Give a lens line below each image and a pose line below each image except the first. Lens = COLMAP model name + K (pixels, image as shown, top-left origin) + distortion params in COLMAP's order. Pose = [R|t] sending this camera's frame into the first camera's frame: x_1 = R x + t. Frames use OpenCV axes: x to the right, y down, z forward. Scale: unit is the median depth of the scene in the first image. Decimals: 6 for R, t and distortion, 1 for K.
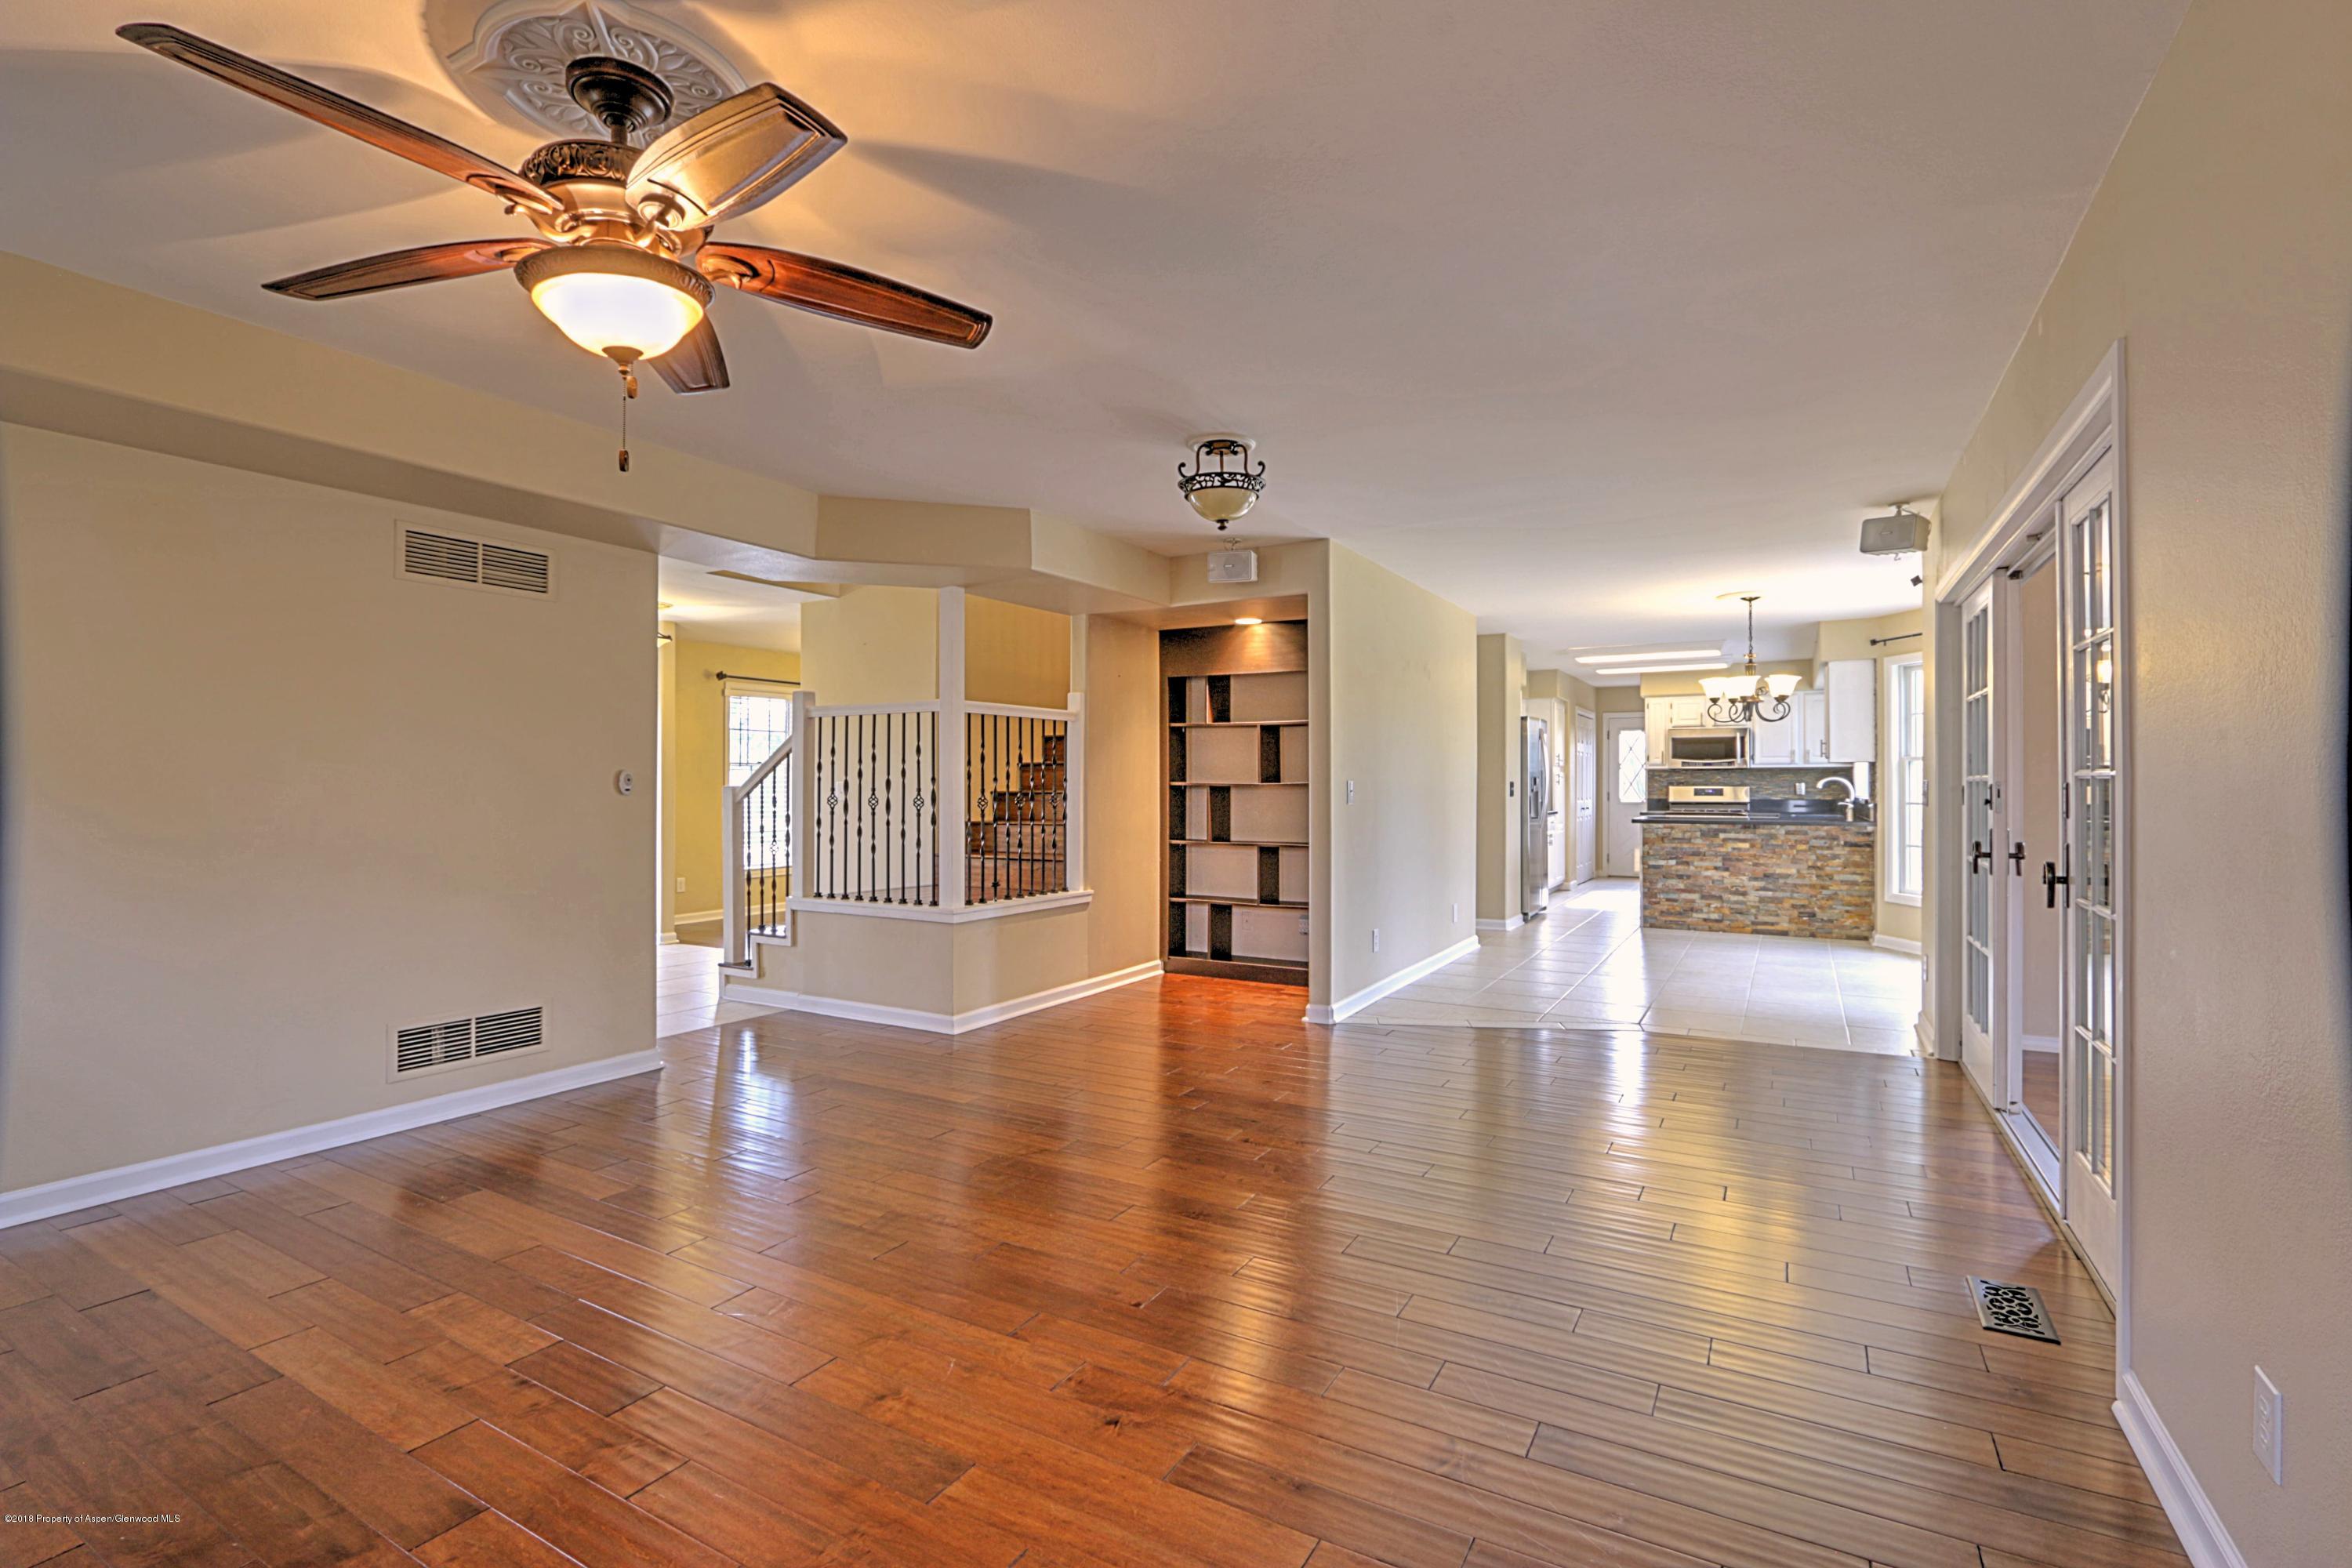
lens RADIAL K [[1079.8, 0, 1167.1], [0, 1079.8, 782.2], [0, 0, 1]] dist [-0.018614, 0.000409]
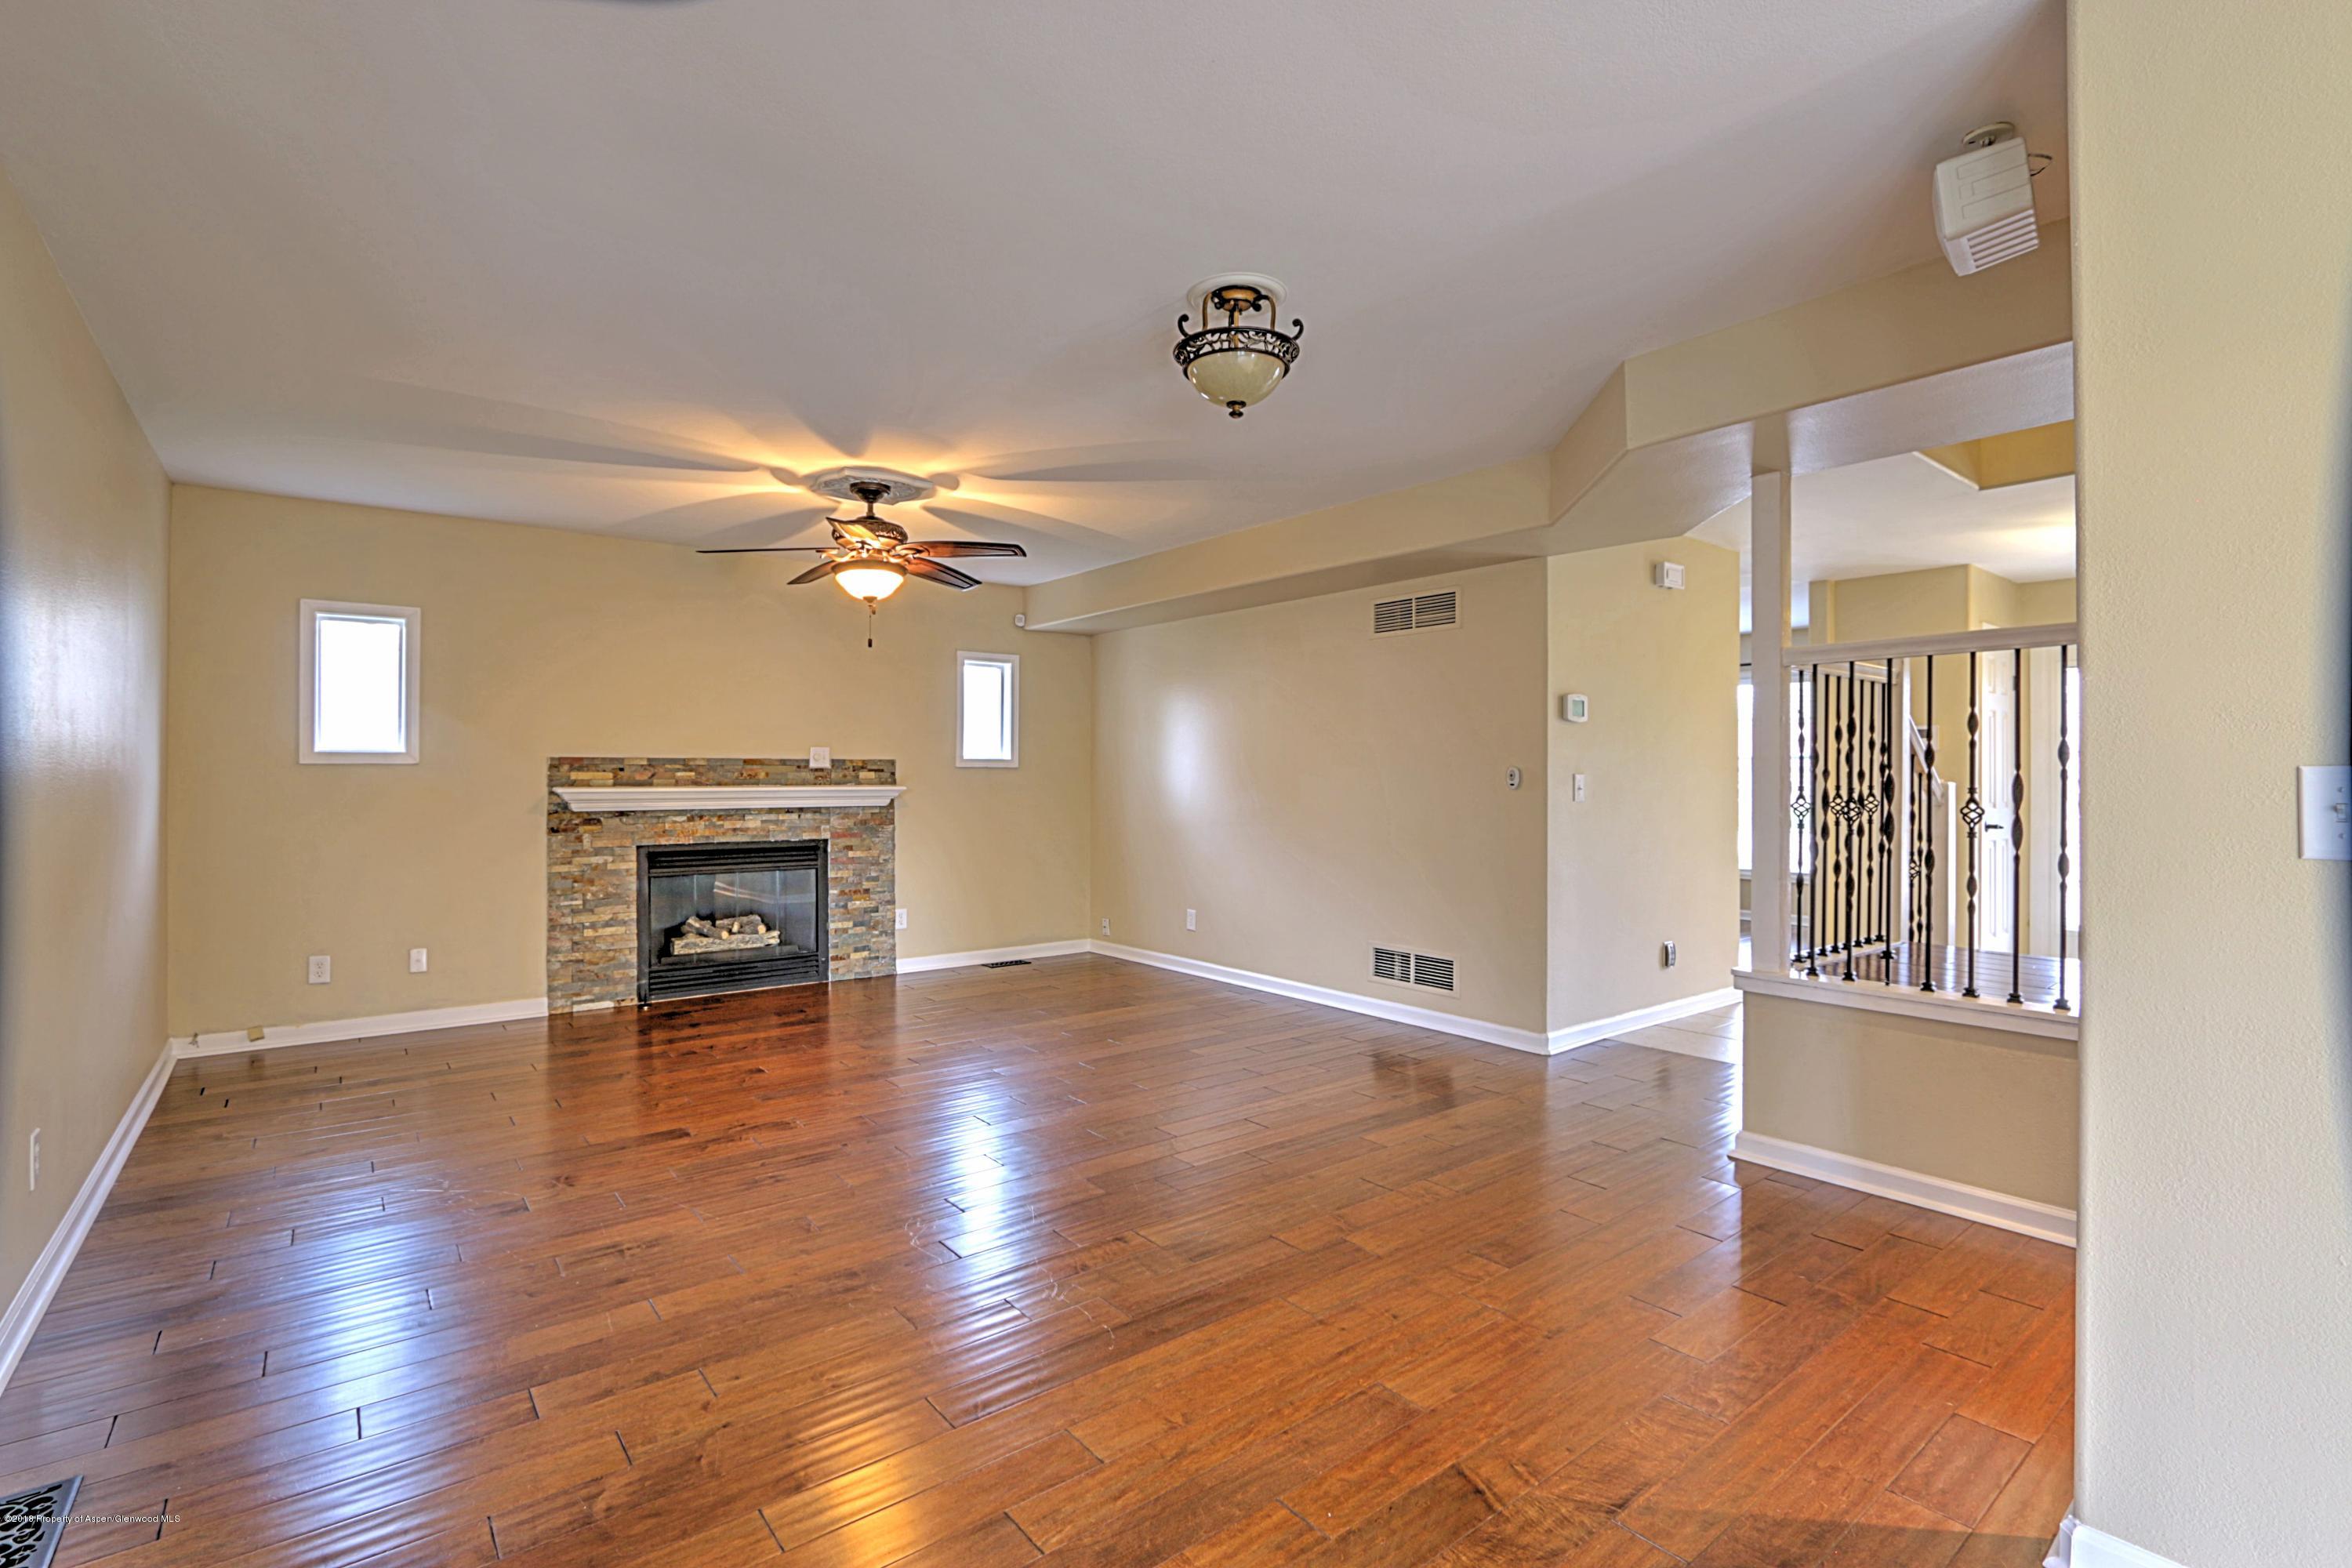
lens RADIAL K [[1079.8, 0, 1171.1], [0, 1079.8, 783.0], [0, 0, 1]] dist [-0.018614, 0.000409]
pose [[-0.370429, 0.005111, -0.928847, 0.712758], [0.005646, 0.999979, 0.003251, 0.000364], [0.928843, -0.004040, -0.370450, 1.212351]]
